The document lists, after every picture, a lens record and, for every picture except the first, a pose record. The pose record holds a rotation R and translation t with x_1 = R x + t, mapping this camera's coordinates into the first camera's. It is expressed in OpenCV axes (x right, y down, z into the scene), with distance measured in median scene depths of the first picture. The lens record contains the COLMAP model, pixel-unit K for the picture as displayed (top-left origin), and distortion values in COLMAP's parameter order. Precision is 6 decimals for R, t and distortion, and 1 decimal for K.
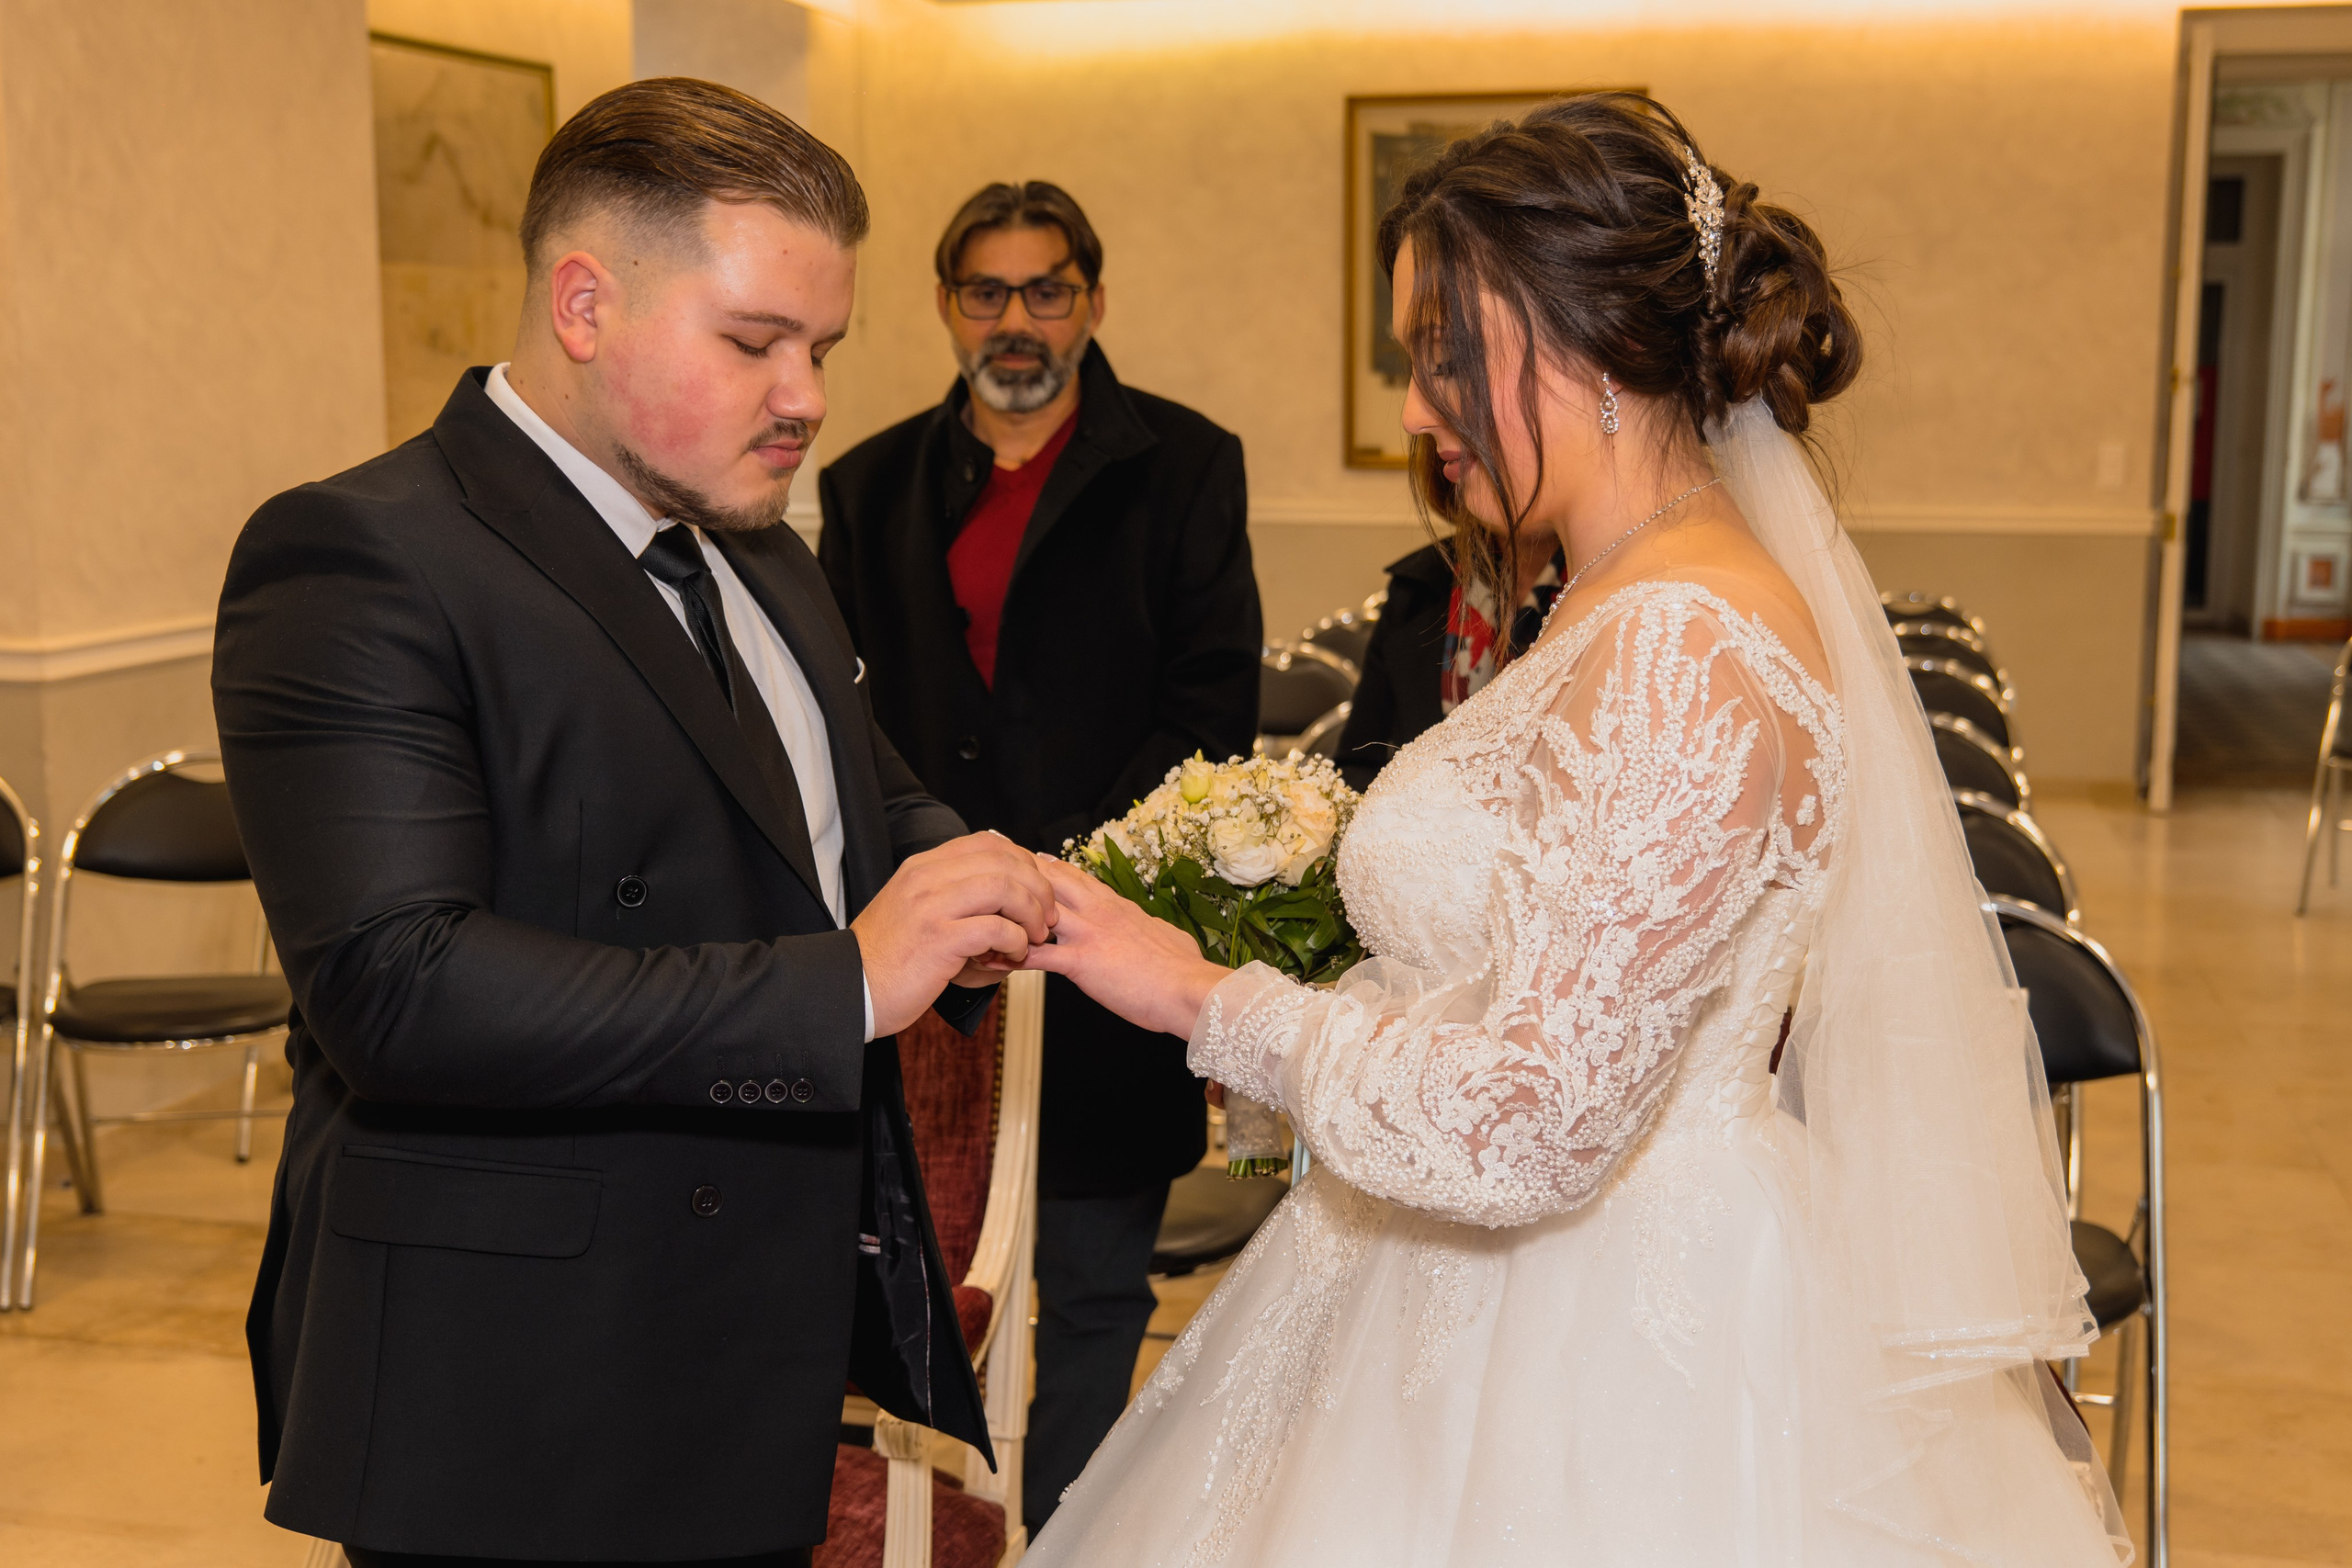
lens RADIAL K [[2693.3, 0, 1167.6], [0, 2693.3, 758.9], [0, 0, 1]] dist [0.009427, 0.000000]
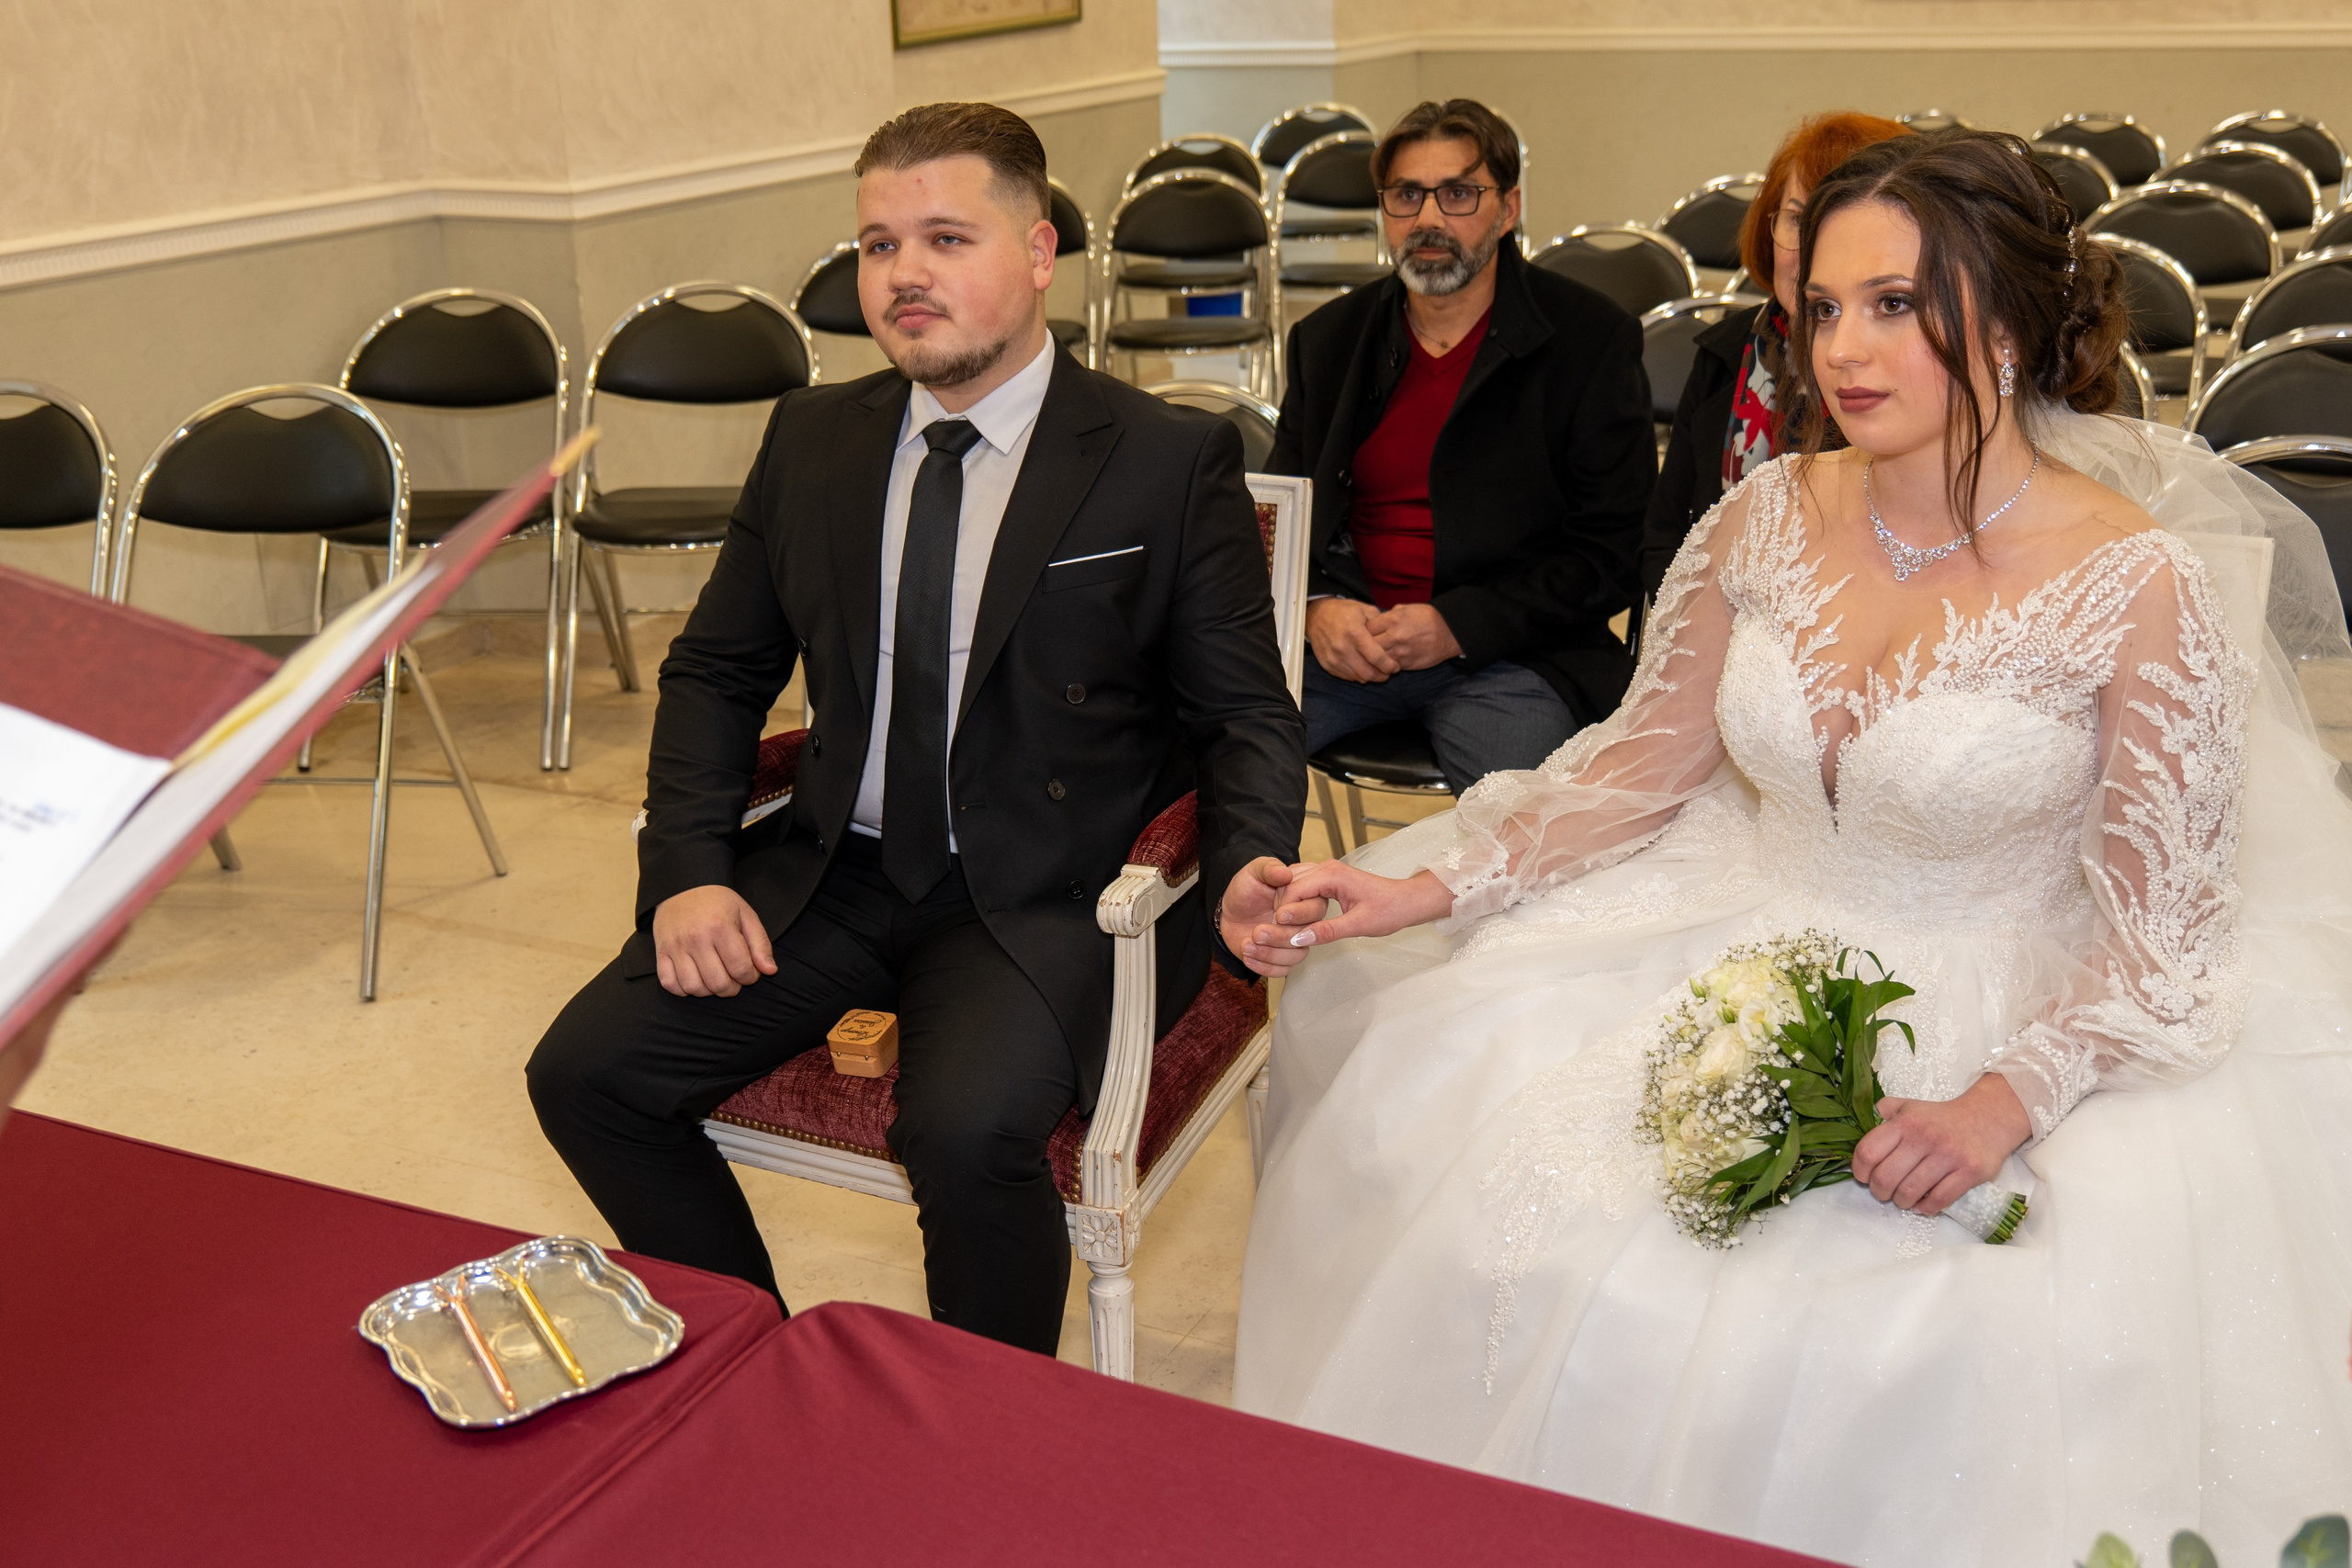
lens RADIAL K [[2544.7, 0, 1197.8], [0, 2544.7, 730.3], [0, 0, 1]] dist [0.003133, 0.000000]
pose [[0.973729, 0.041081, -0.223975, 0.084273], [-0.002045, 0.985130, 0.171798, -0.002057], [0.227702, -0.166826, 0.959334, 0.010622]]
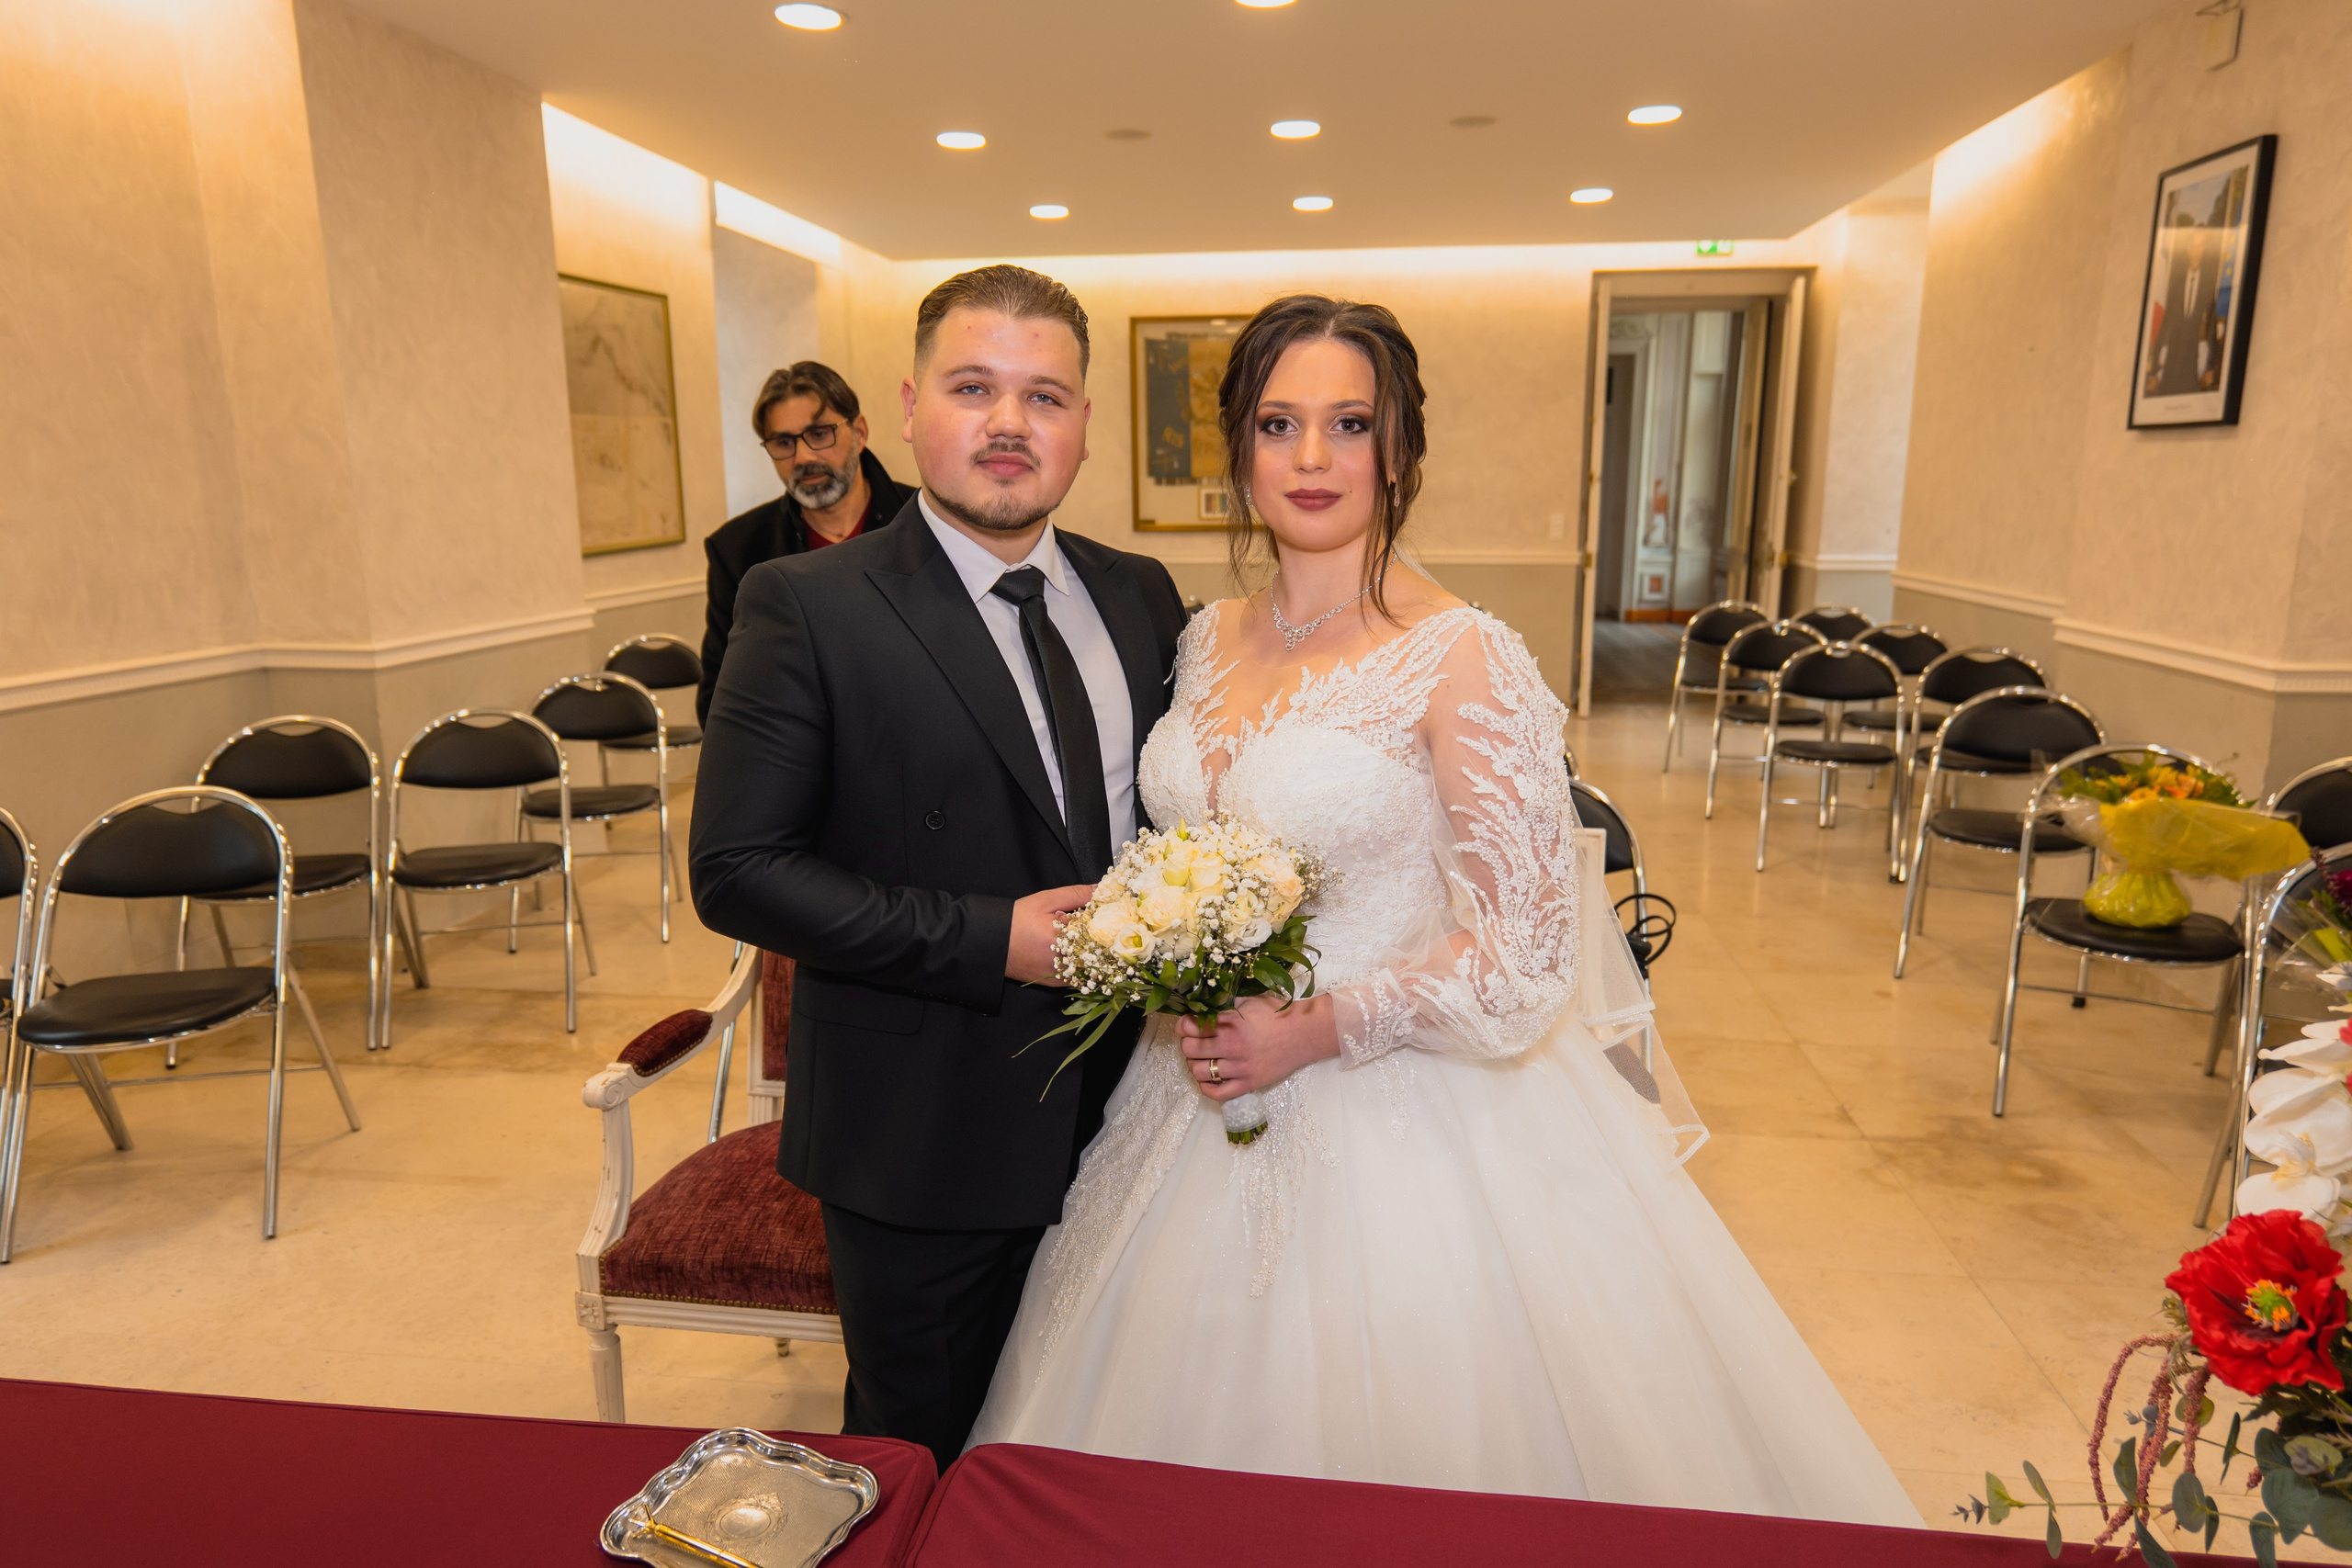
lens RADIAL K [[1477.8, 0, 1156.4], [0, 1477.8, 776.0], [0, 0, 1]] dist [-0.005295, 0.013911]
pose [[0.994478, -0.026026, 0.101668, -0.037885], [0.020400, 0.998223, 0.055987, -0.004214], [-0.102945, -0.053604, 0.993242, 0.054767]]
